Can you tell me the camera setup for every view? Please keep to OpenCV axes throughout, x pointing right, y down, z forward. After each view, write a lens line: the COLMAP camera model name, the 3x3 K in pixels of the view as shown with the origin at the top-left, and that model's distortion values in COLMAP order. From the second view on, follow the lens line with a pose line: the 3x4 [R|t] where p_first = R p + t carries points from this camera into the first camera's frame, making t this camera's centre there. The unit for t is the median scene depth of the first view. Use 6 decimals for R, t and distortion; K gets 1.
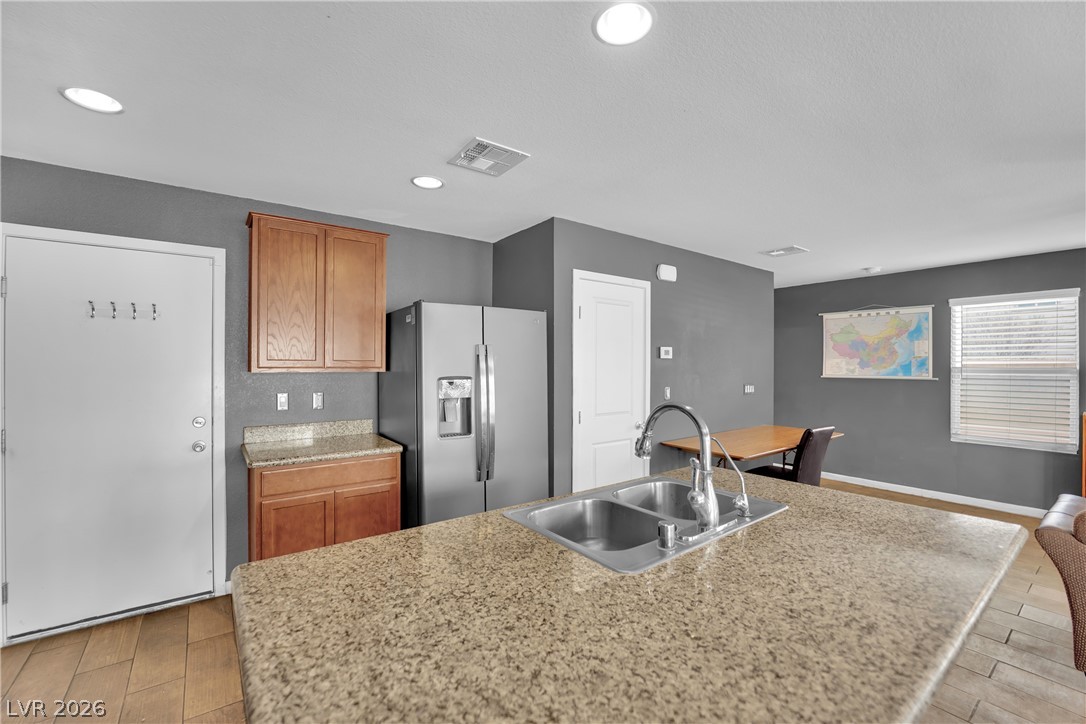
lens RADIAL K [[455.6, 0, 543.0], [0, 455.6, 362.0], [0, 0, 1]] dist [-0.024771, -0.000185]
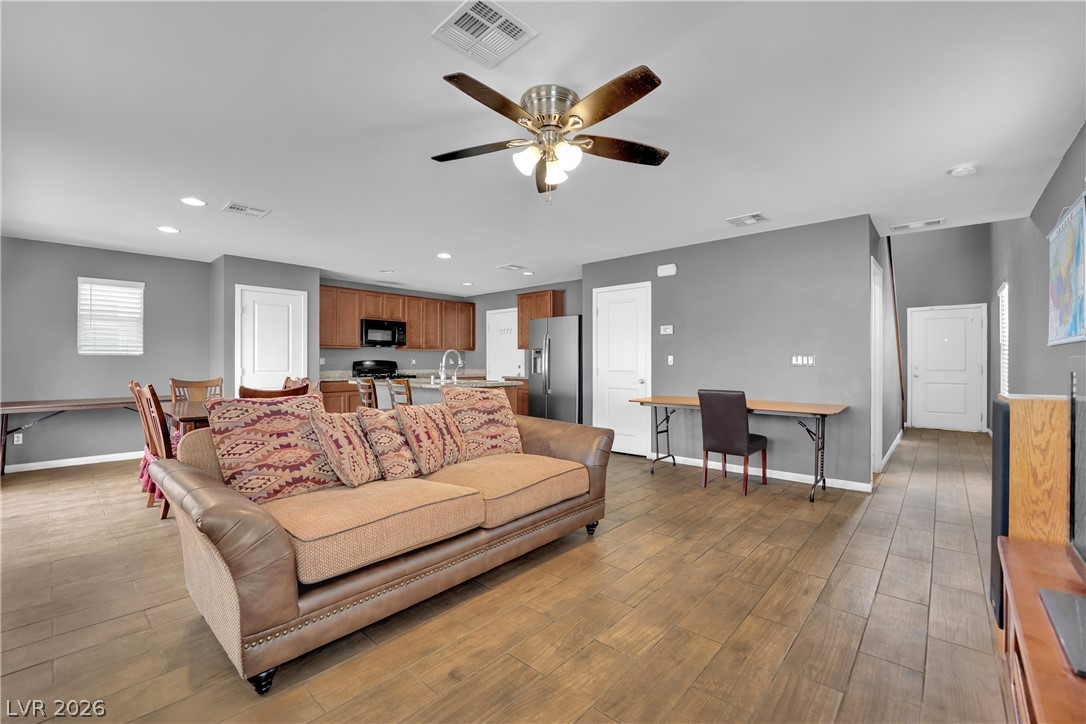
lens RADIAL K [[450.9, 0, 535.6], [0, 450.9, 363.0], [0, 0, 1]] dist [-0.003186, -0.000271]
pose [[0.184781, 0.002774, -0.982776, 3.304926], [0.009336, 0.999946, 0.004578, 0.147190], [0.982735, -0.010021, 0.184745, 0.814837]]
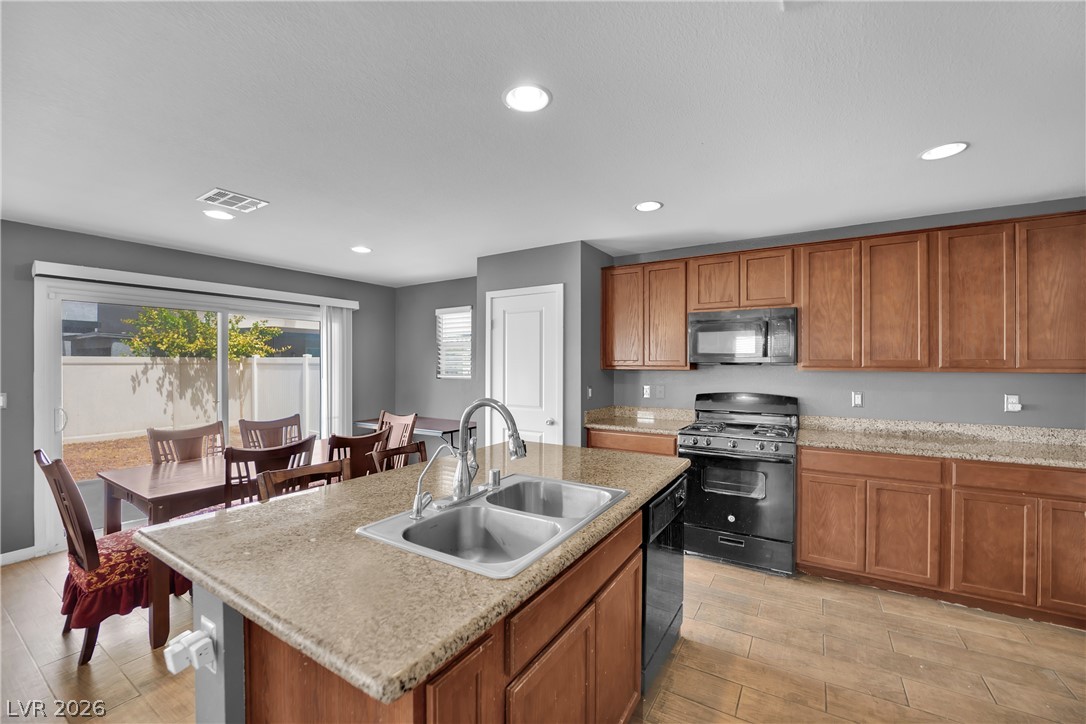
lens RADIAL K [[445.5, 0, 535.9], [0, 445.5, 363.2], [0, 0, 1]] dist [-0.013695, -0.000115]
pose [[-0.934996, -0.002545, -0.354650, 0.473350], [0.001727, 0.999930, -0.011728, 0.009134], [0.354655, -0.011578, -0.934925, 1.691673]]
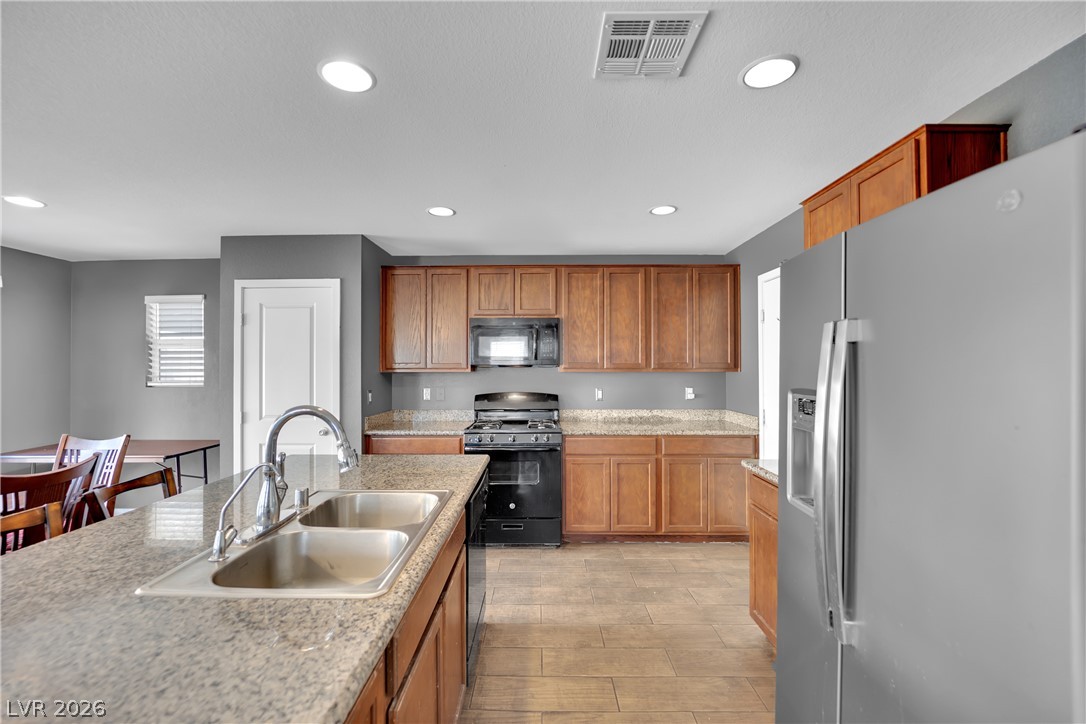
lens RADIAL K [[450.9, 0, 535.6], [0, 450.9, 363.0], [0, 0, 1]] dist [-0.003186, -0.000271]
pose [[-0.617338, -0.005621, -0.786678, 0.615464], [0.010347, 0.999830, -0.015264, 0.009612], [0.786630, -0.017563, -0.617175, 1.629647]]
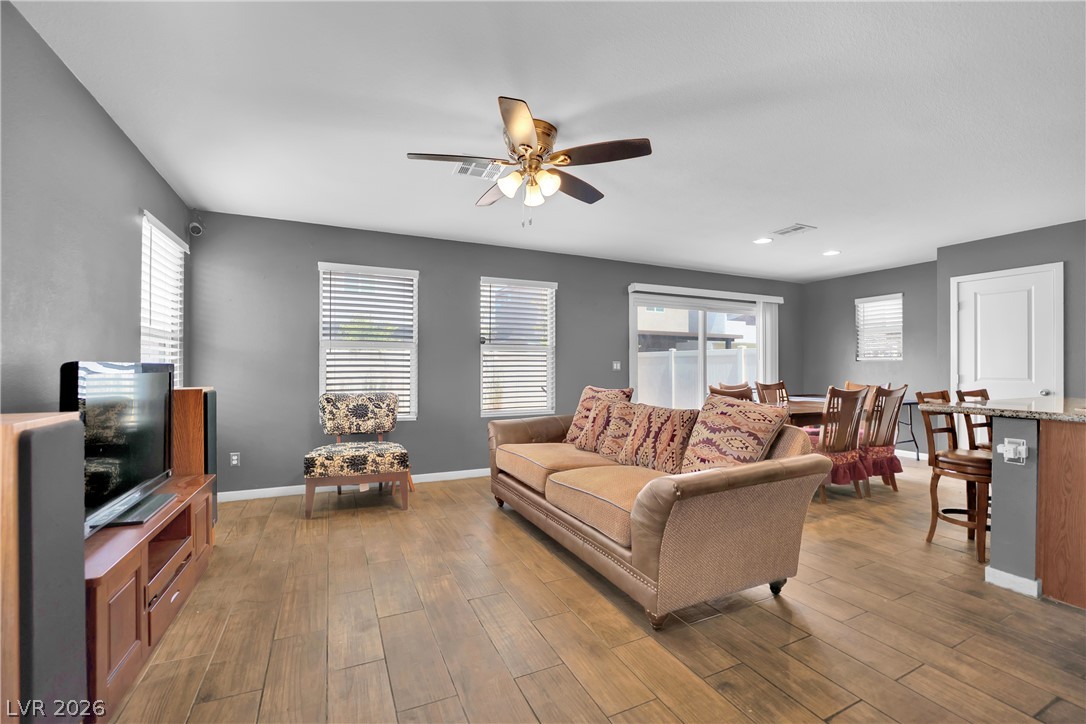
lens RADIAL K [[455.6, 0, 543.0], [0, 455.6, 362.0], [0, 0, 1]] dist [-0.024771, -0.000185]
pose [[-0.979720, -0.000692, 0.200369, 1.738497], [-0.004727, 0.999796, -0.019658, 0.169498], [-0.200314, -0.020206, -0.979523, 2.468110]]
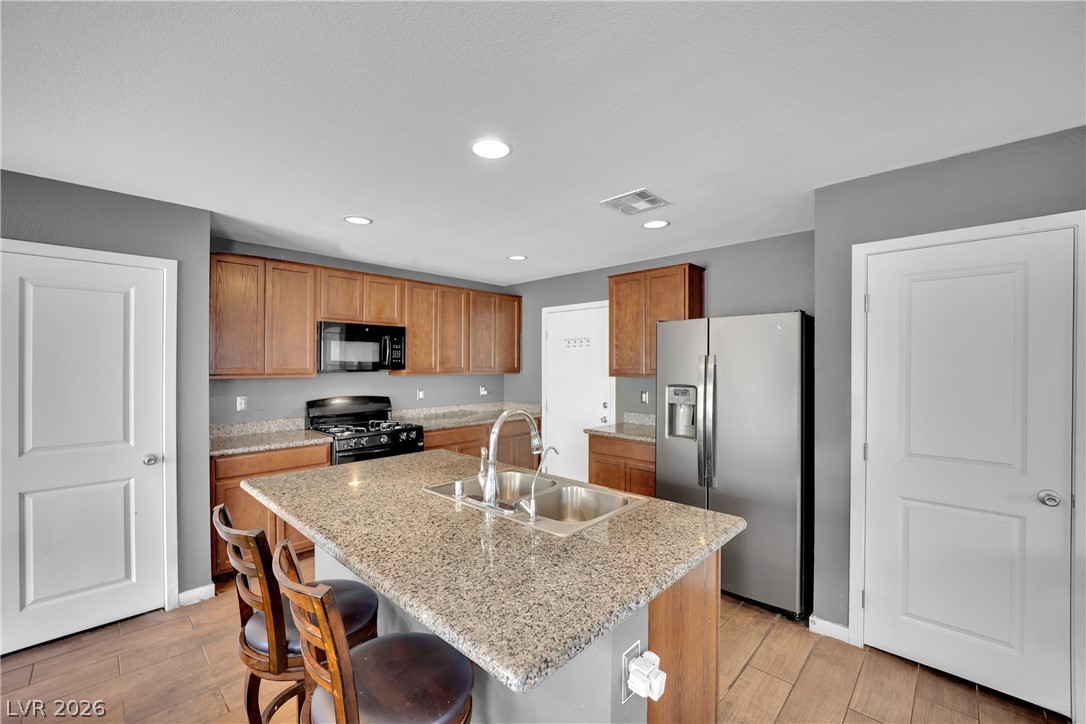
lens RADIAL K [[450.9, 0, 535.6], [0, 450.9, 363.0], [0, 0, 1]] dist [-0.003186, -0.000271]
pose [[0.151327, -0.003992, -0.988476, 1.300753], [0.009006, 0.999956, -0.002660, -0.033929], [0.988443, -0.008499, 0.151357, 0.713995]]
